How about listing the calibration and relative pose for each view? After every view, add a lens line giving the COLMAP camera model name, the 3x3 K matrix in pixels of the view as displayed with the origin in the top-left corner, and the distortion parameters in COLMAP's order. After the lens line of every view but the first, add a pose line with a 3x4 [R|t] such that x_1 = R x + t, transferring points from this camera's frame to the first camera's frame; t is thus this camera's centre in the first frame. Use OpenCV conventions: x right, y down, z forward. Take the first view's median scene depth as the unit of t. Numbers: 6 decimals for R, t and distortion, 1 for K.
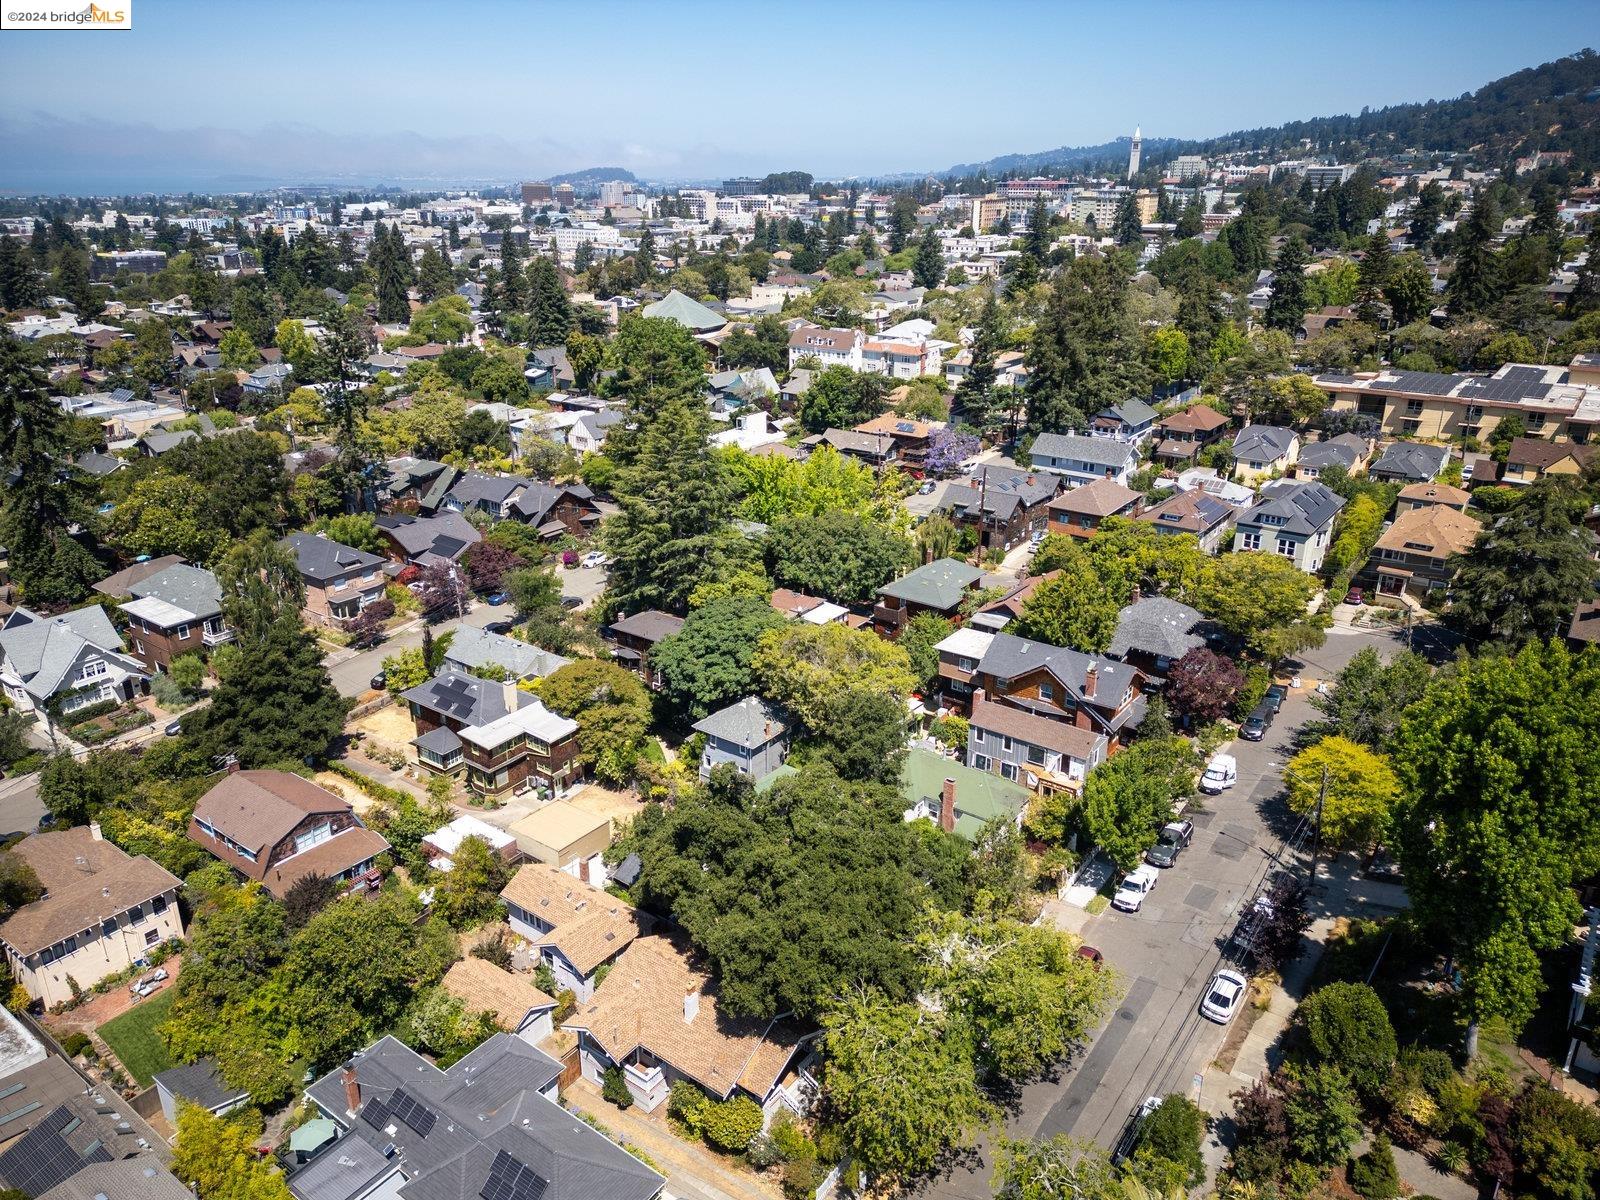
lens RADIAL K [[1111.9, 0, 798.6], [0, 1111.9, 594.3], [0, 0, 1]] dist [0.094415, -0.100324]
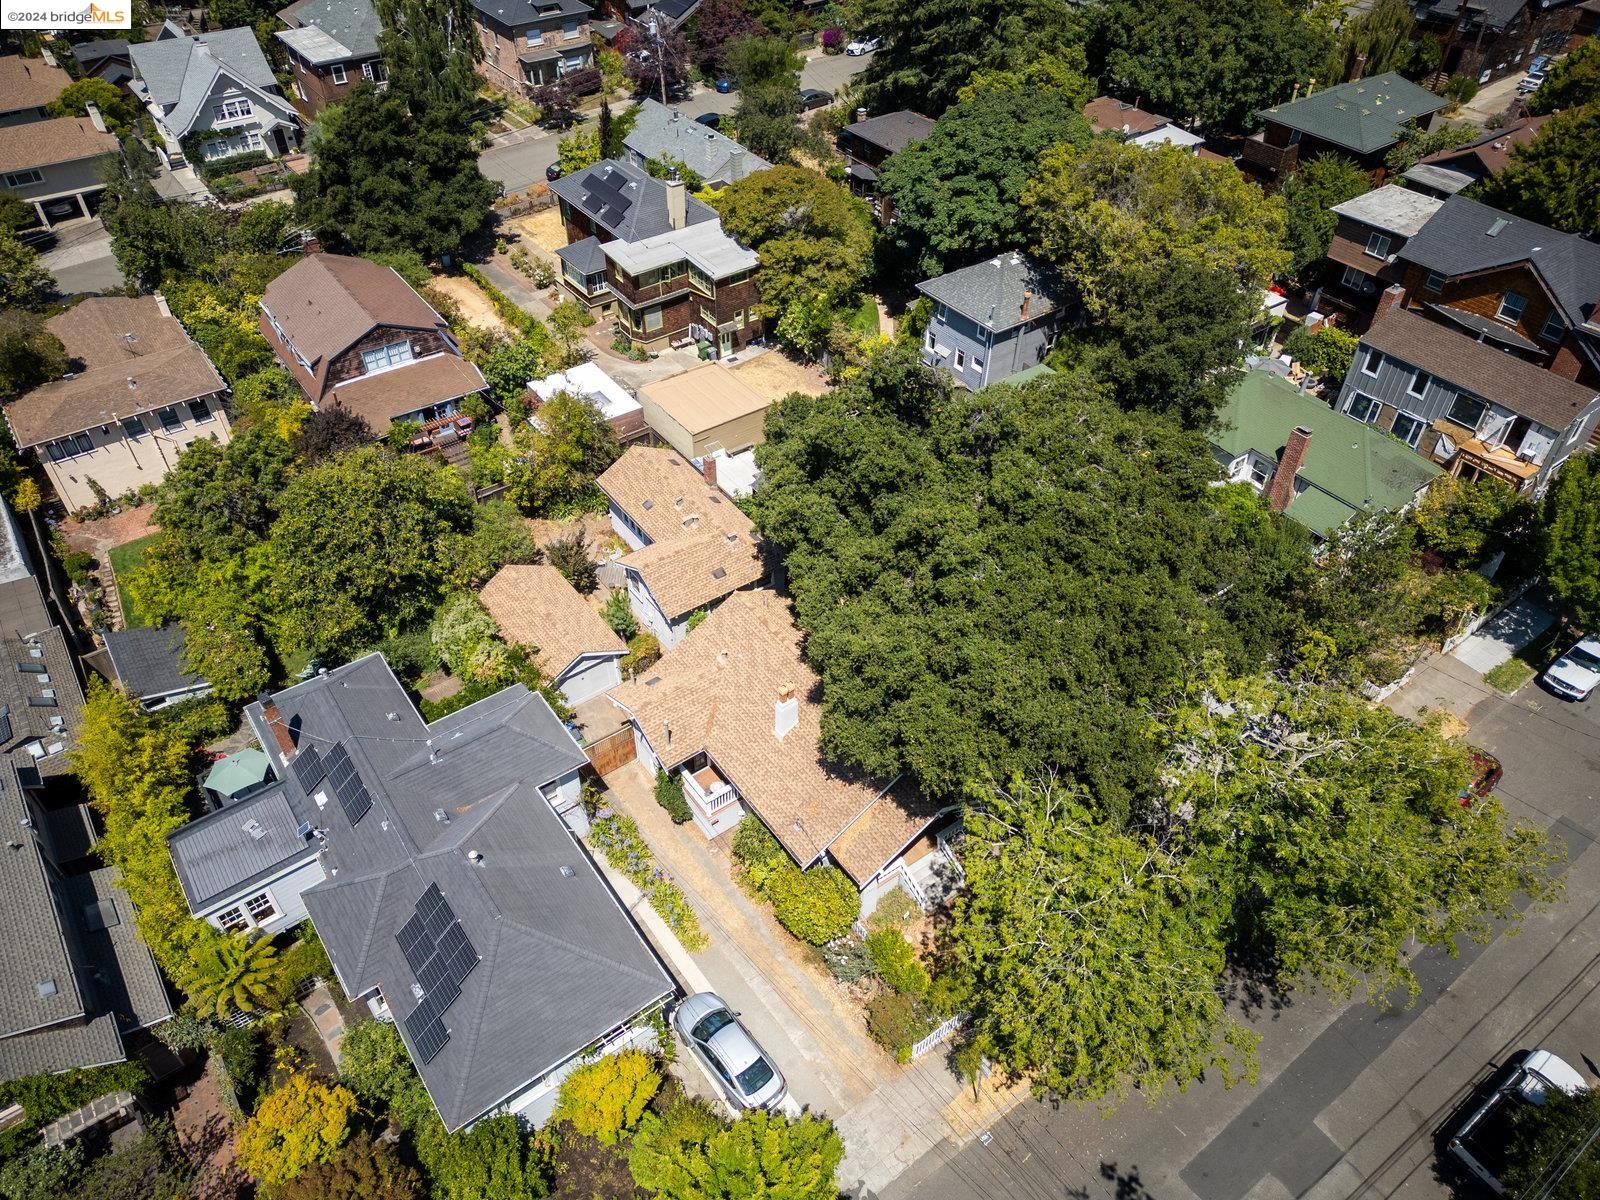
lens RADIAL K [[1111.9, 0, 798.6], [0, 1111.9, 594.3], [0, 0, 1]] dist [0.094415, -0.100324]
pose [[0.953271, 0.203387, -0.223402, 0.025952], [-0.107786, 0.919750, 0.377415, 0.041141], [0.282235, -0.335699, 0.898693, 0.302058]]
